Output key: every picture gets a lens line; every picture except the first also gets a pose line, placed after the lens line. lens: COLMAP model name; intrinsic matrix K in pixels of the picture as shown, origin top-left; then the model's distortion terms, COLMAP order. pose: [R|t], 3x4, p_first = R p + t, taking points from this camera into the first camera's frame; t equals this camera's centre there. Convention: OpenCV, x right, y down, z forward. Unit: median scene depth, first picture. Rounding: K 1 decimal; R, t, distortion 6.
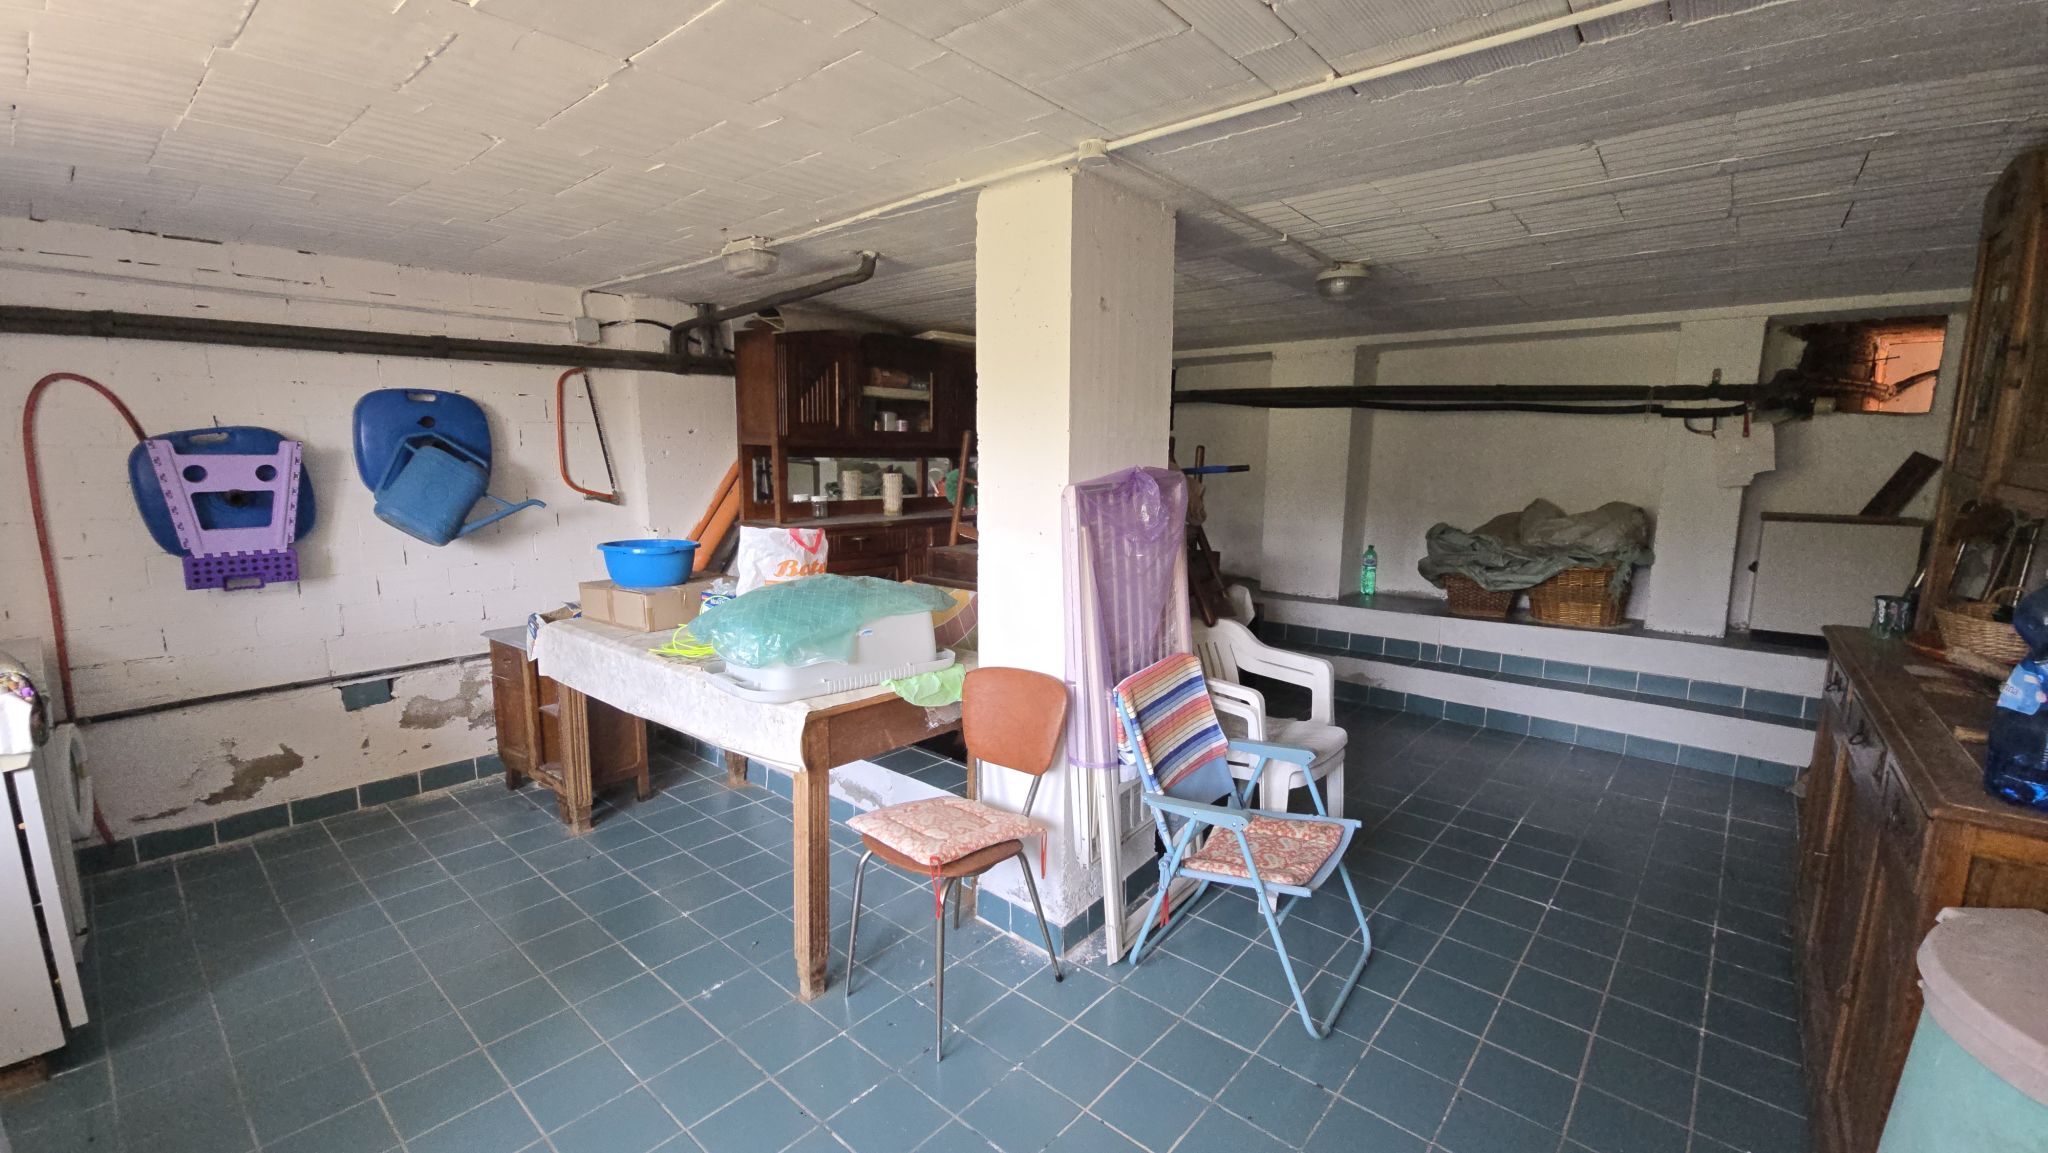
lens RADIAL K [[836.9, 0, 1043.5], [0, 836.9, 582.9], [0, 0, 1]] dist [-0.000459, -0.001166]
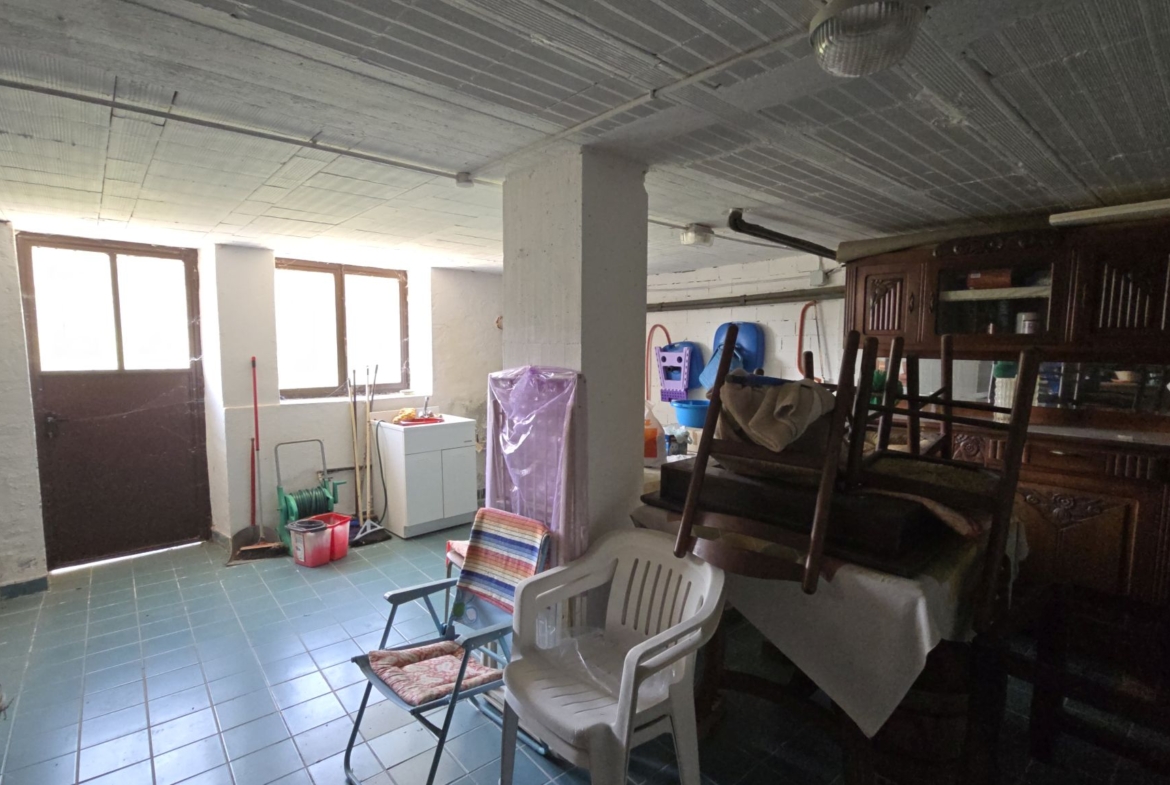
lens RADIAL K [[561.7, 0, 585.0], [0, 561.7, 392.5], [0, 0, 1]] dist [-0.000131, -0.000046]
pose [[-0.157986, 0.074554, -0.984623, 0.773007], [-0.160500, 0.981946, 0.100104, -0.154674], [0.974310, 0.173847, -0.143168, 0.962208]]
